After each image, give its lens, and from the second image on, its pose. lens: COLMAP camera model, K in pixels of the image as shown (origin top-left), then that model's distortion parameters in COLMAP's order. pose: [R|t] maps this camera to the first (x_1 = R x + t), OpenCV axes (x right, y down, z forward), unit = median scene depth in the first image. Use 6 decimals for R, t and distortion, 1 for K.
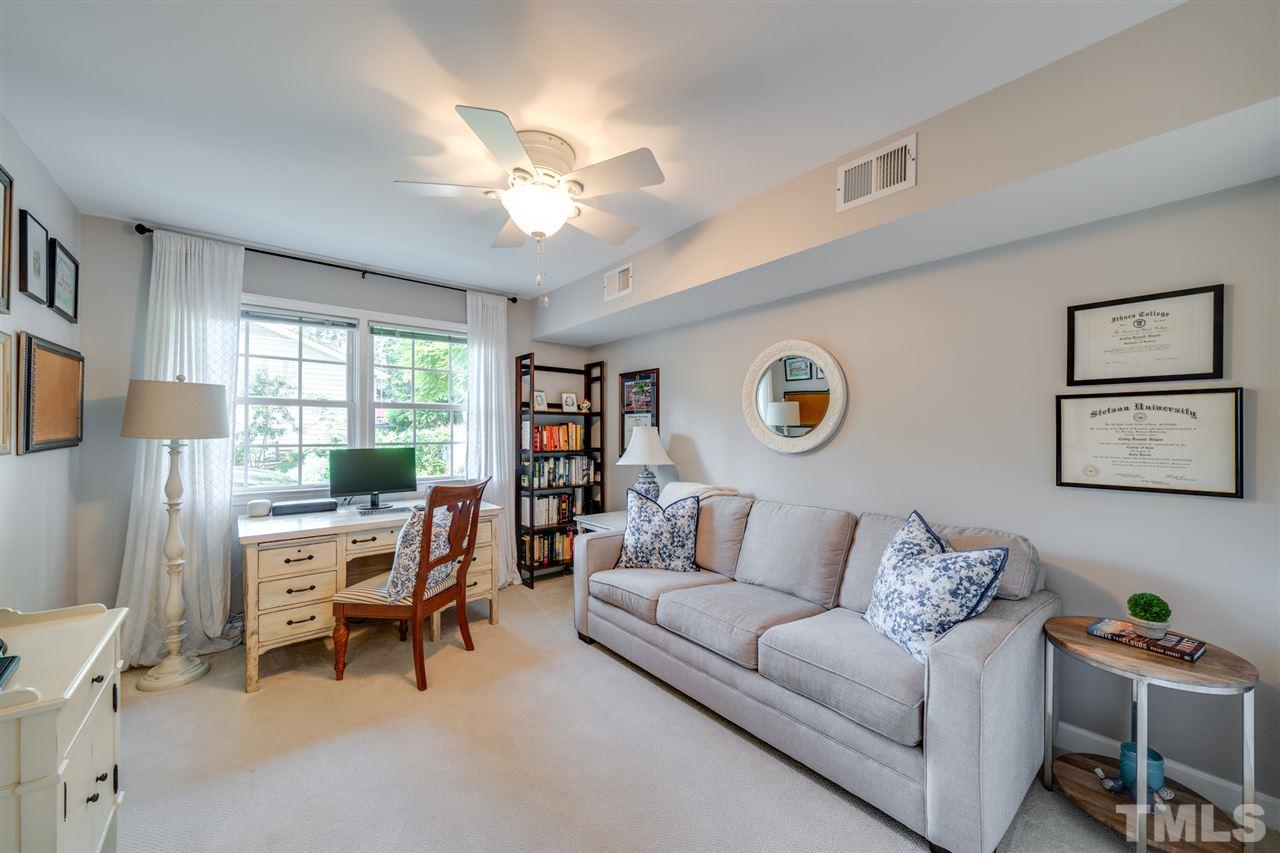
lens RADIAL K [[479.9, 0, 642.7], [0, 479.9, 430.6], [0, 0, 1]] dist [-0.002680, -0.000316]
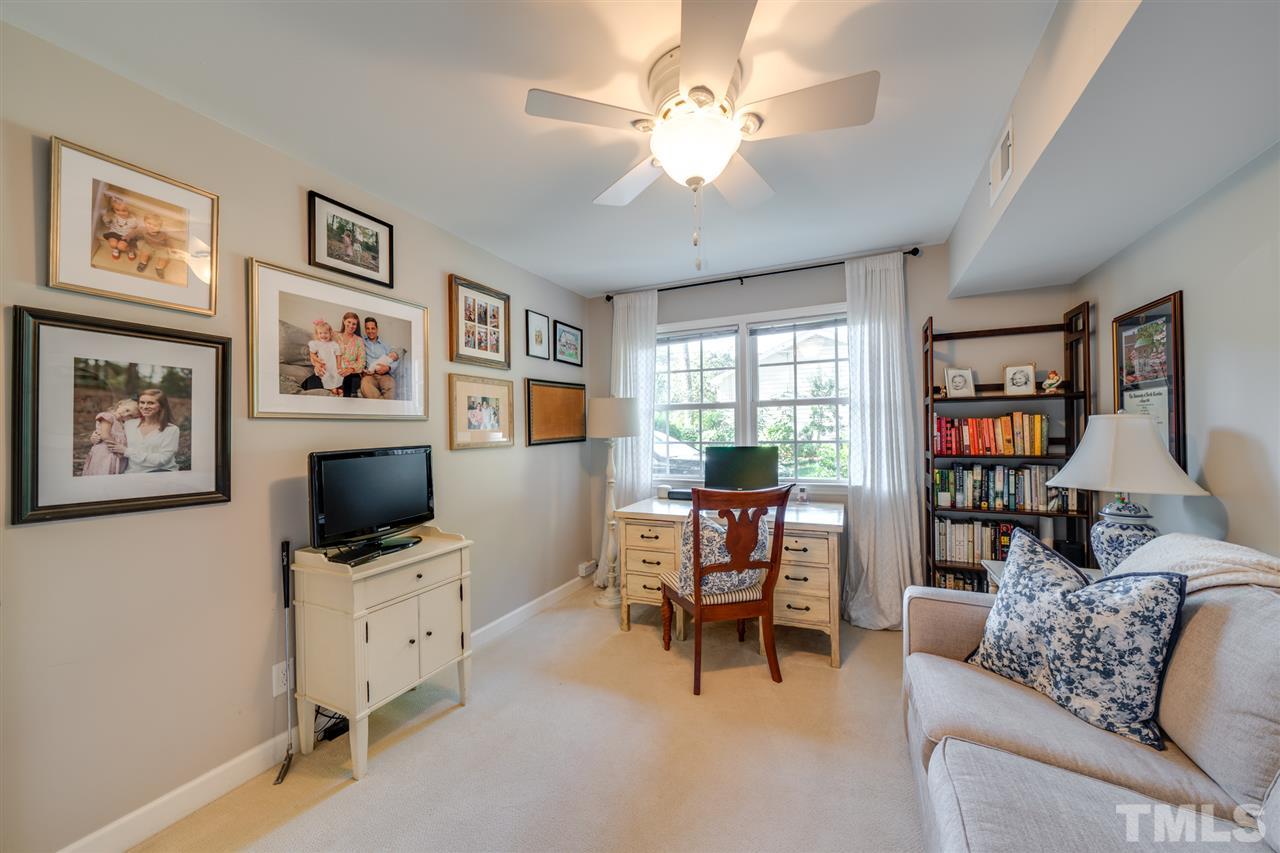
lens RADIAL K [[479.9, 0, 642.7], [0, 479.9, 430.6], [0, 0, 1]] dist [-0.002680, -0.000316]
pose [[0.406744, -0.007961, -0.913508, 0.258848], [0.018256, 0.999833, -0.000585, -0.000431], [0.913360, -0.016439, 0.406821, 0.328544]]
